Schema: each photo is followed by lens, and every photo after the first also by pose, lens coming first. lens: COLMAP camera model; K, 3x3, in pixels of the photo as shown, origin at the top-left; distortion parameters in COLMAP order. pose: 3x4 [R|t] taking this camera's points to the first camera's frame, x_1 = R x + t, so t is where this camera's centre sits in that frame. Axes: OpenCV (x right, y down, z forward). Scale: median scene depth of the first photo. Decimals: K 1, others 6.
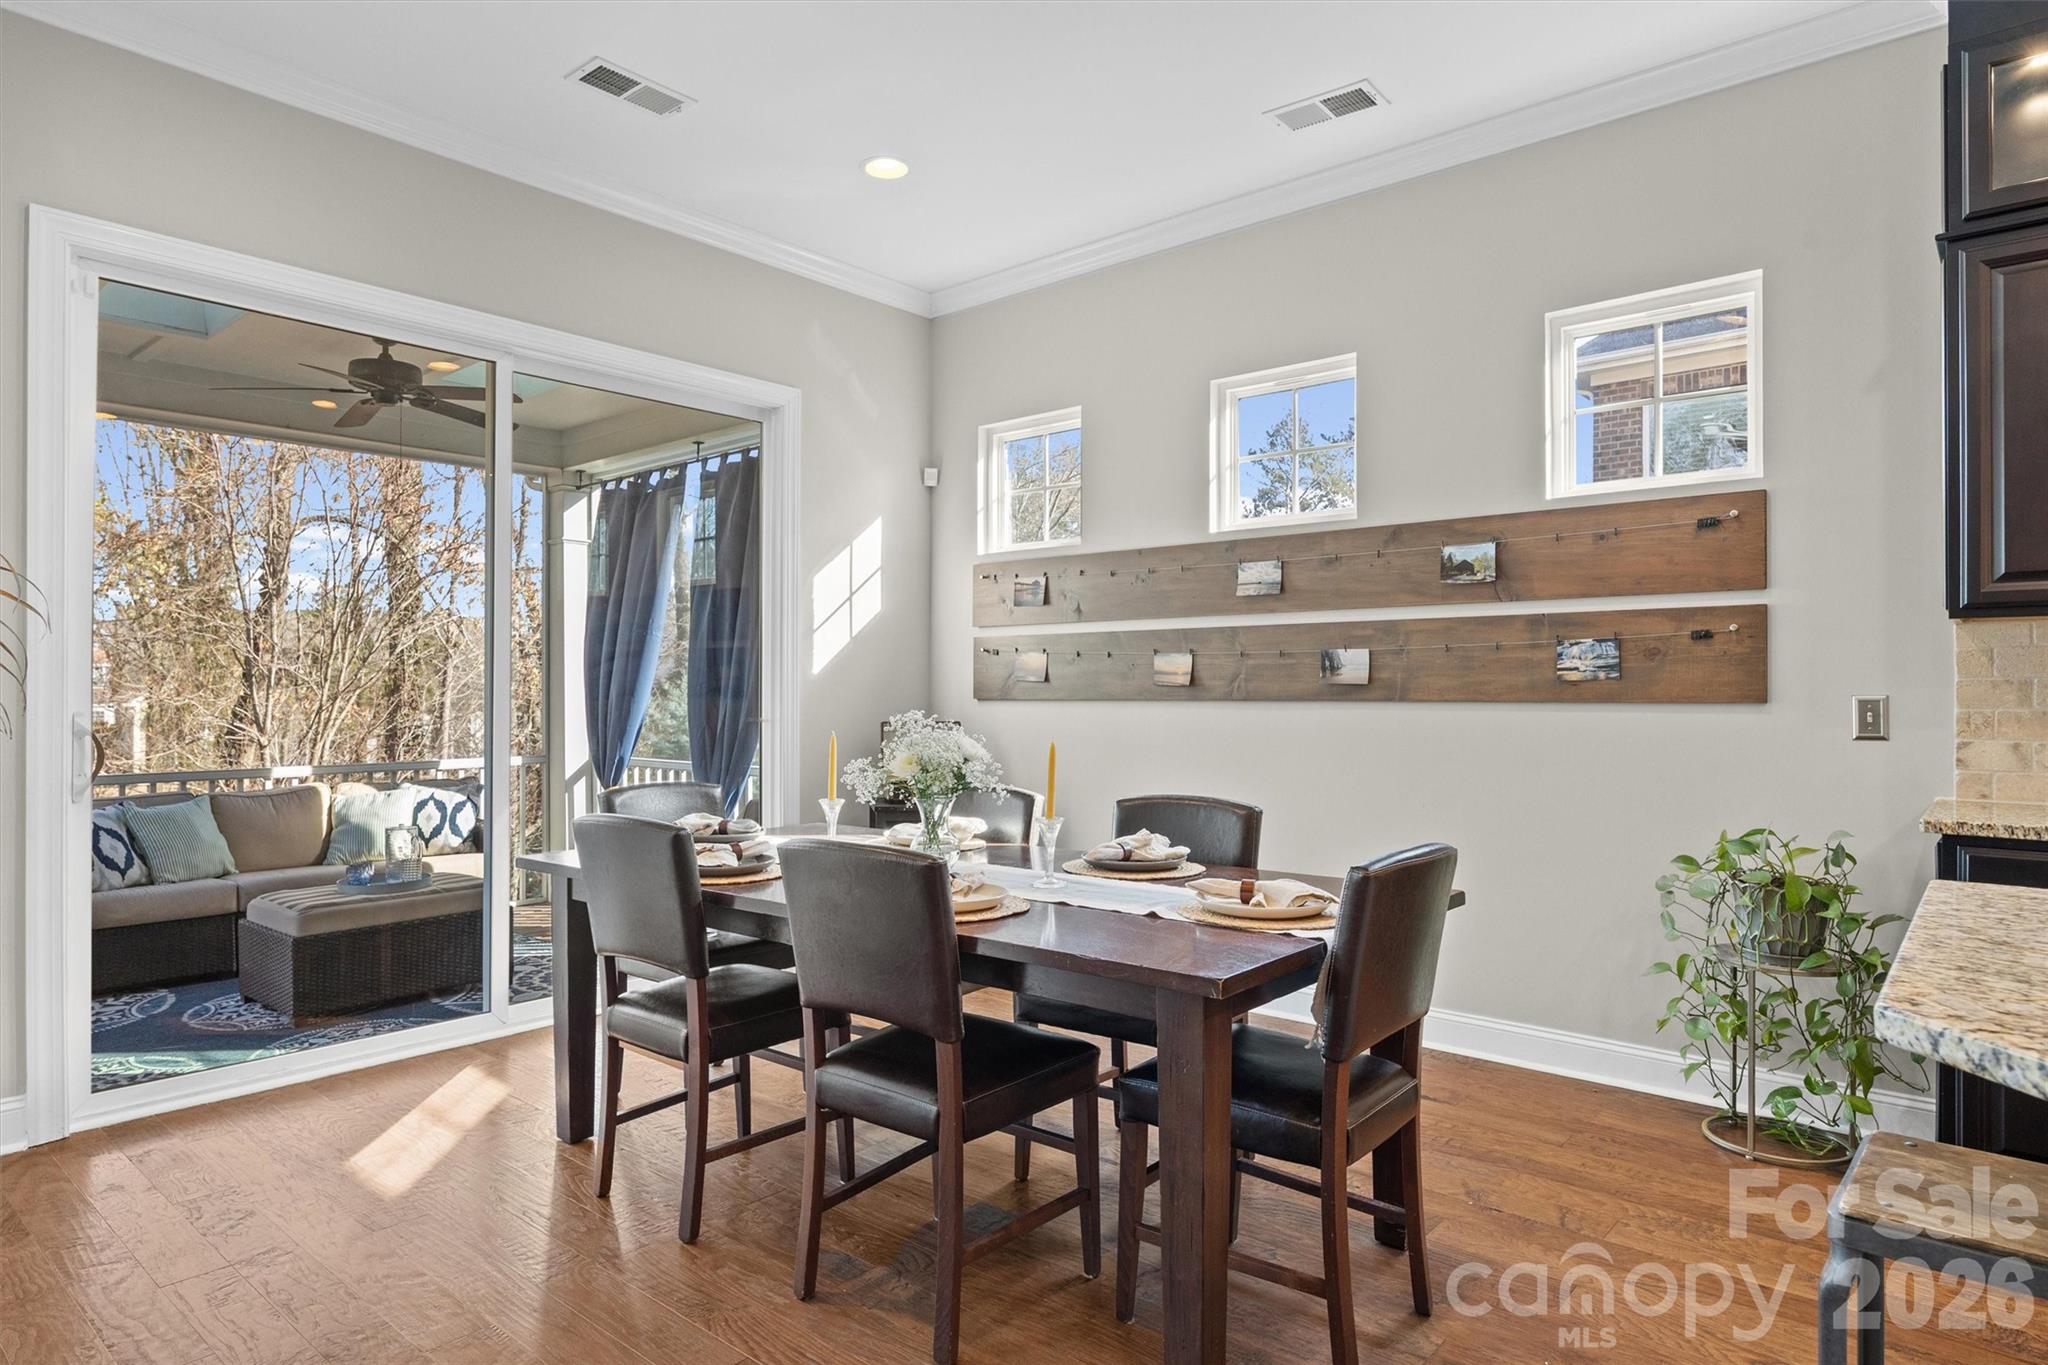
lens RADIAL K [[1161.8, 0, 1020.8], [0, 1161.8, 688.4], [0, 0, 1]] dist [-0.008689, -0.000482]
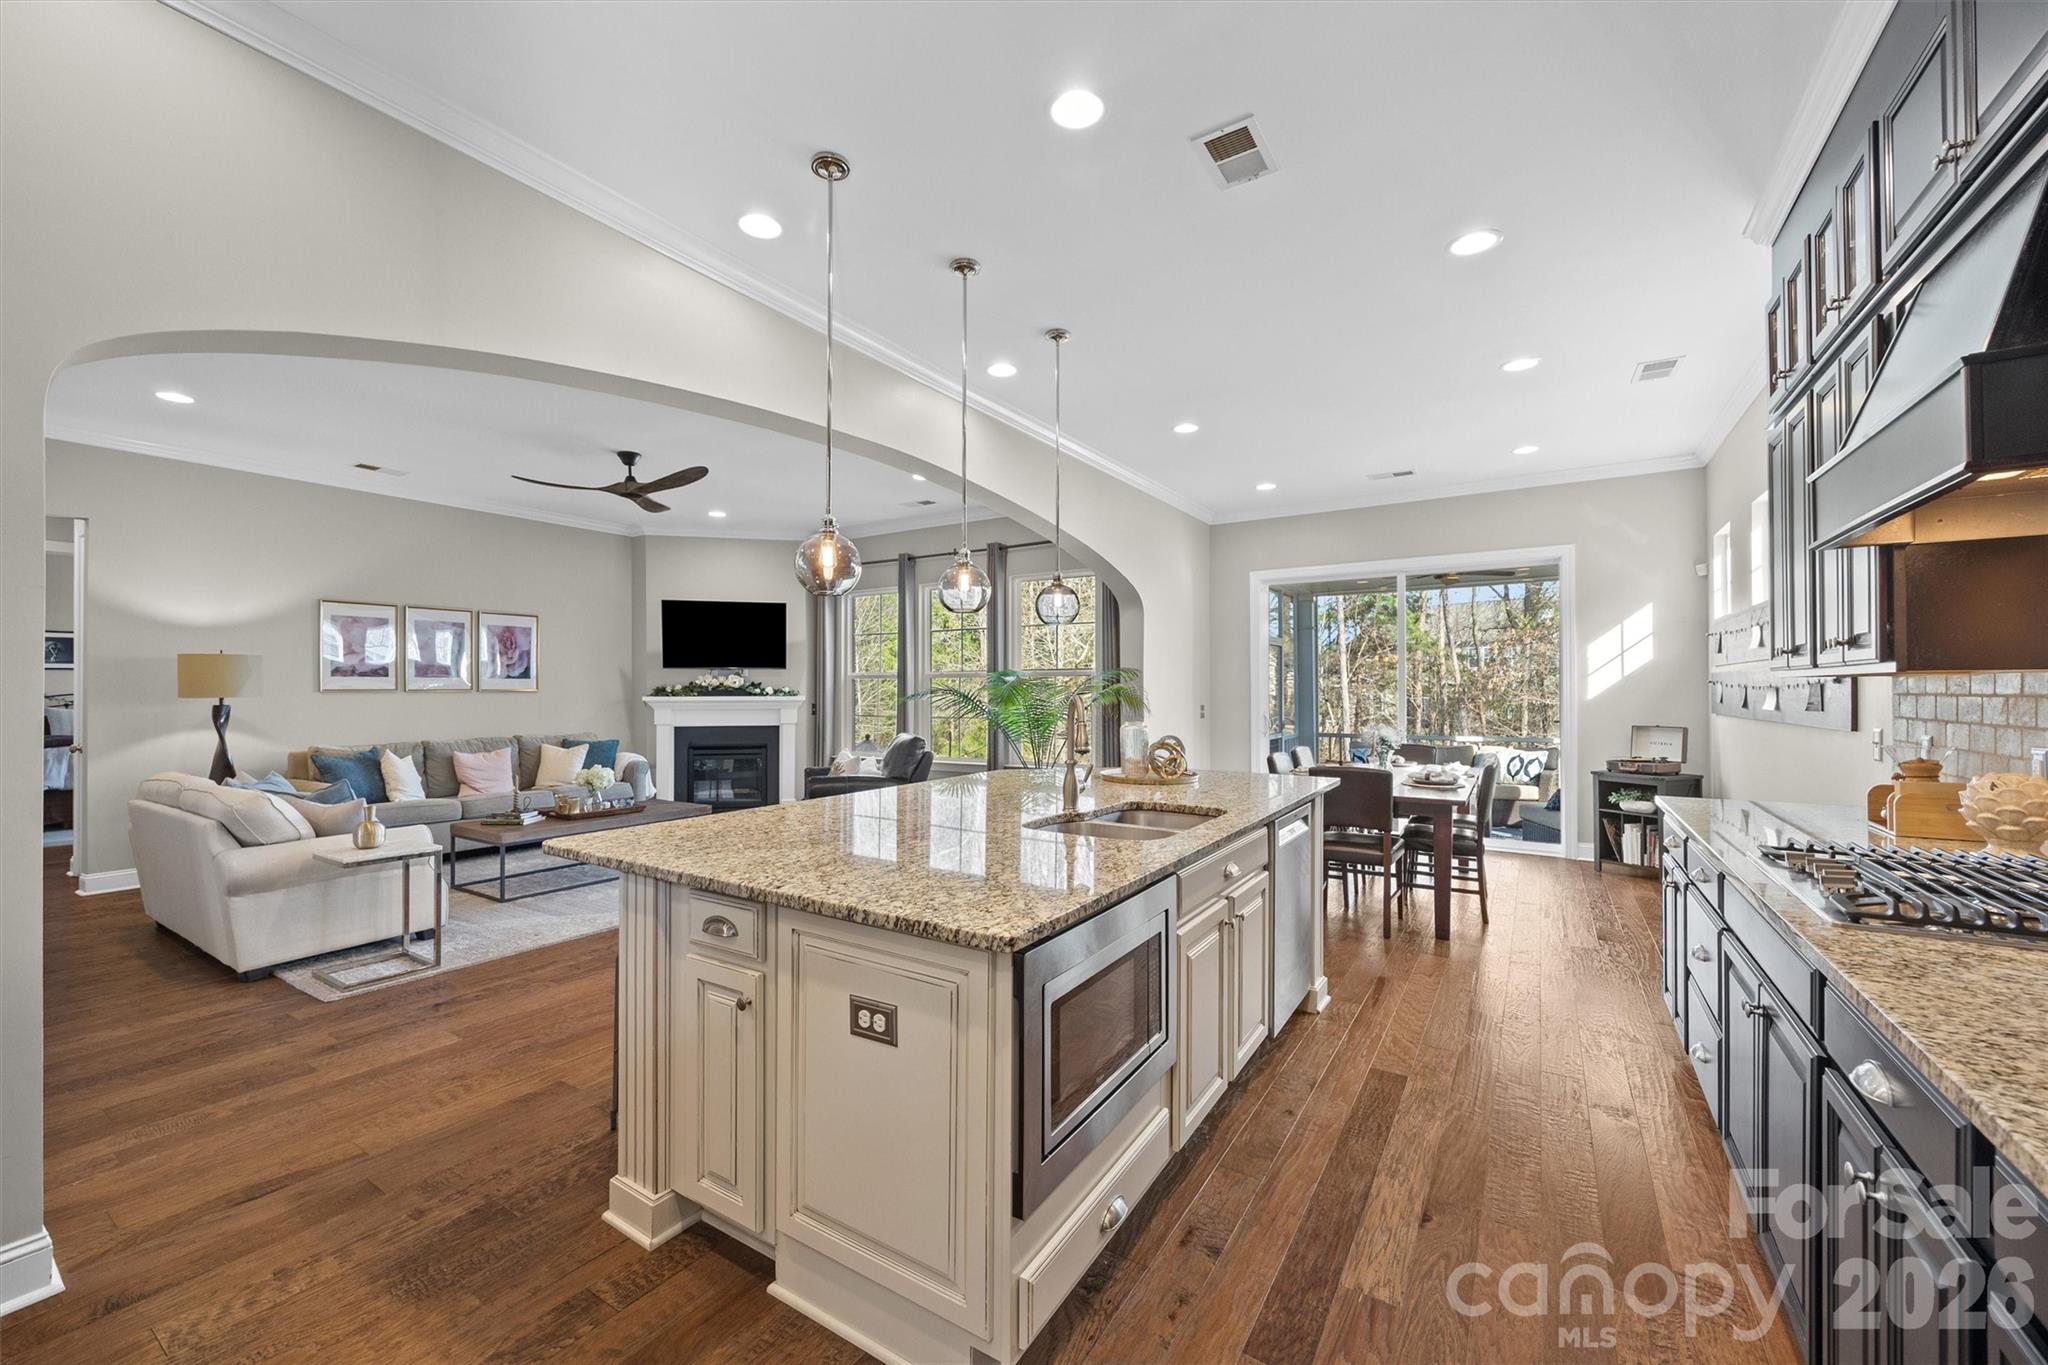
lens RADIAL K [[823.8, 0, 1004.0], [0, 823.8, 681.3], [0, 0, 1]] dist [-0.001768, -0.000606]
pose [[0.136217, -0.015026, -0.990565, 1.188726], [0.007600, 0.999871, -0.014122, -0.032123], [0.990650, -0.005605, 0.136314, -0.108230]]
